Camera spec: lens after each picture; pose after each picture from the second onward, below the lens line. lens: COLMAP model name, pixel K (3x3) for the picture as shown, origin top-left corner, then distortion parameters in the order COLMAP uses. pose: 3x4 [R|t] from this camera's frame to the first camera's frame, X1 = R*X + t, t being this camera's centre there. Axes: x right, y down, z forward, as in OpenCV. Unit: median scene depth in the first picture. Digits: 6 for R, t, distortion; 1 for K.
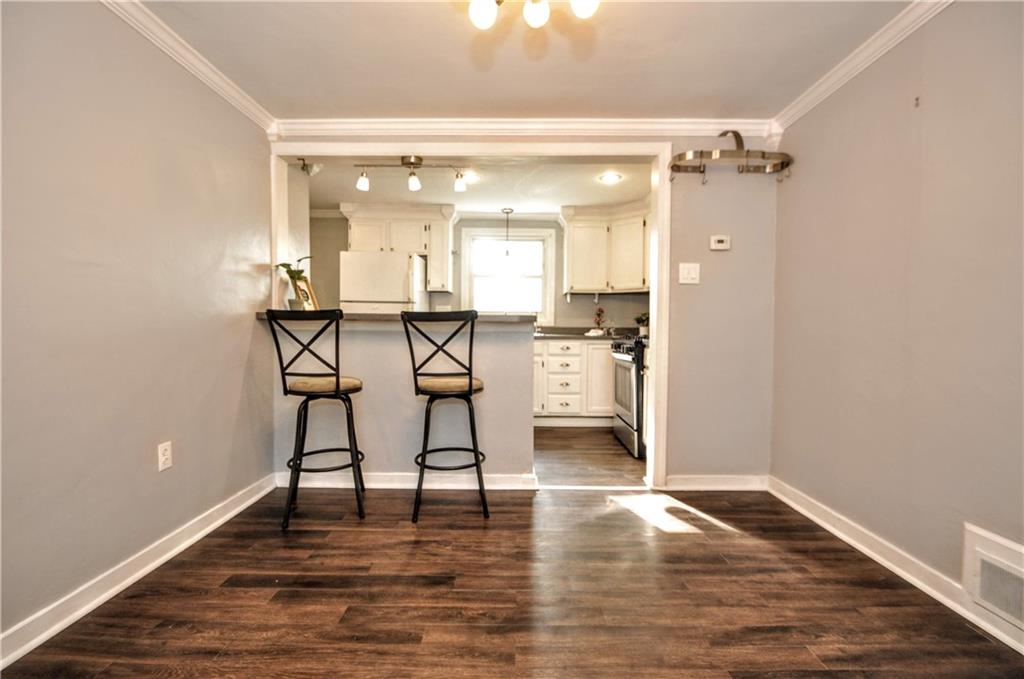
lens RADIAL K [[448.0, 0, 512.0], [0, 448.0, 339.5], [0, 0, 1]] dist [0.009171, -0.014341]
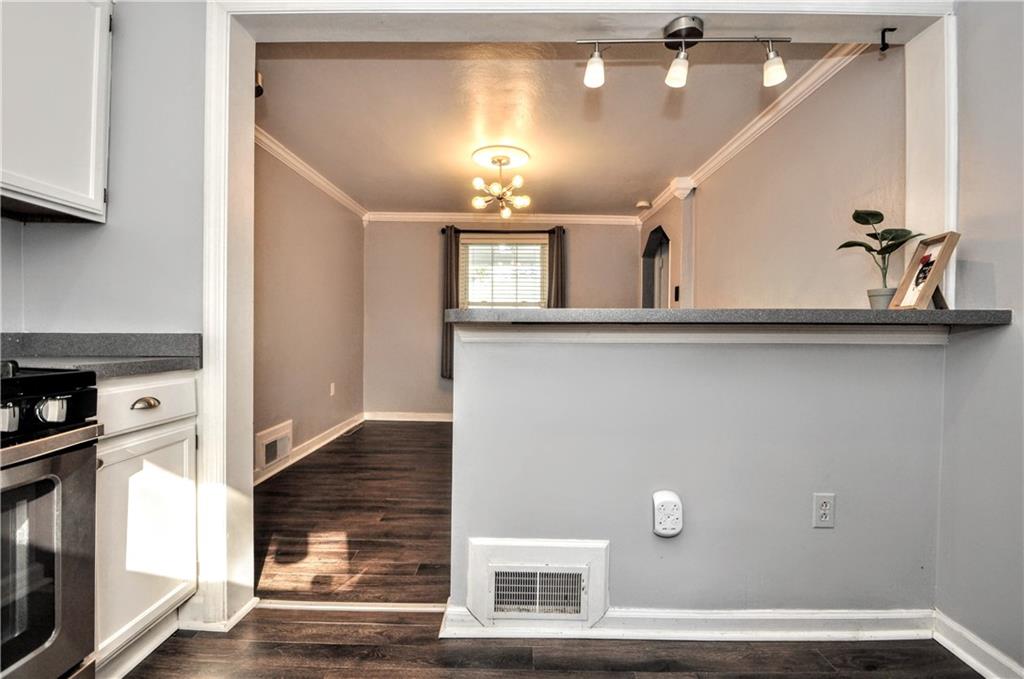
lens RADIAL K [[448.0, 0, 512.0], [0, 448.0, 339.5], [0, 0, 1]] dist [0.009171, -0.014341]
pose [[-0.999829, -0.016673, 0.007954, -0.029451], [-0.016302, 0.998875, 0.044541, -0.048009], [-0.008688, 0.044404, -0.998976, 1.650890]]
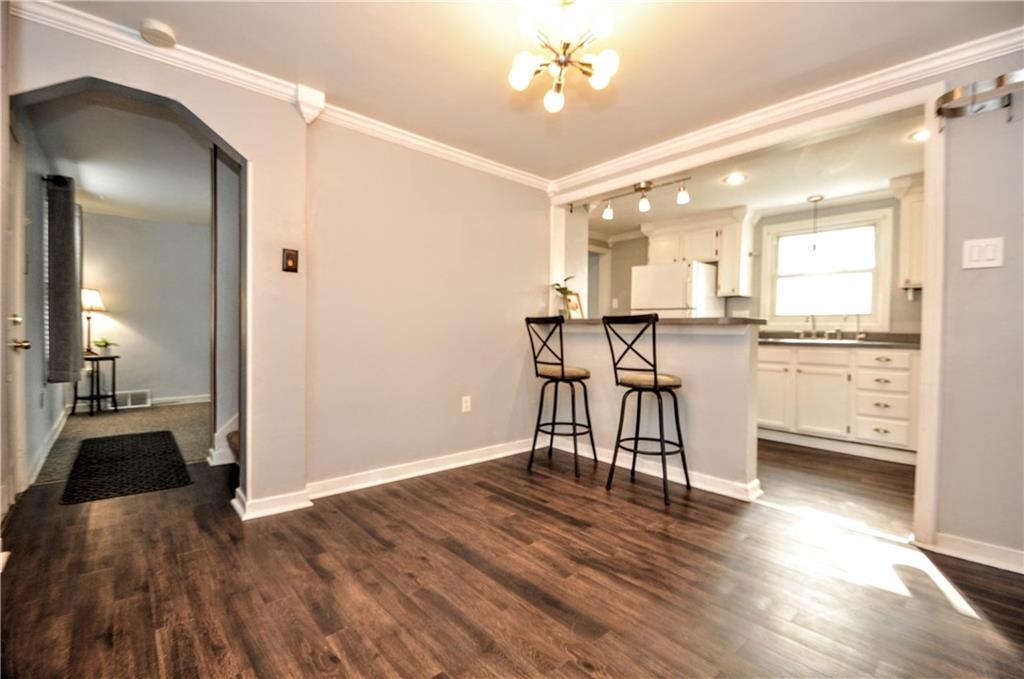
lens RADIAL K [[445.8, 0, 512.0], [0, 445.8, 339.5], [0, 0, 1]] dist [0.011440, -0.013771]
pose [[0.670328, 0.014890, -0.741916, 0.430552], [-0.029917, 0.999528, -0.006970, 0.015354], [0.741462, 0.026868, 0.670457, -0.010940]]
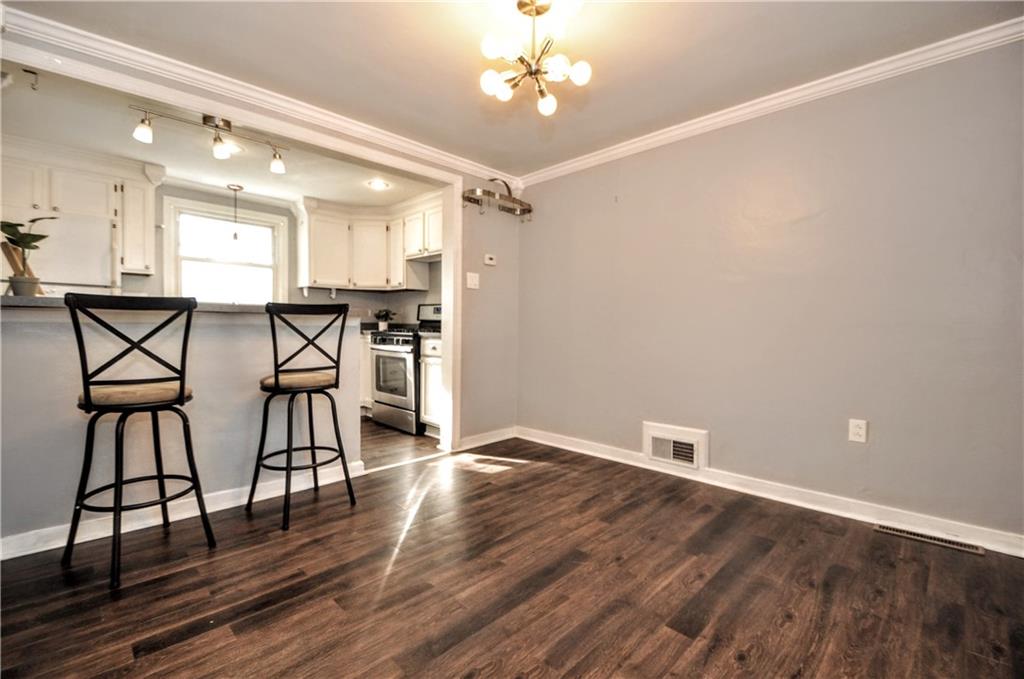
lens RADIAL K [[448.0, 0, 512.0], [0, 448.0, 339.5], [0, 0, 1]] dist [0.009171, -0.014341]
pose [[0.698240, -0.021325, 0.715546, -0.472396], [0.015214, 0.999773, 0.014949, 0.005344], [-0.715702, 0.000449, 0.698405, 0.011280]]
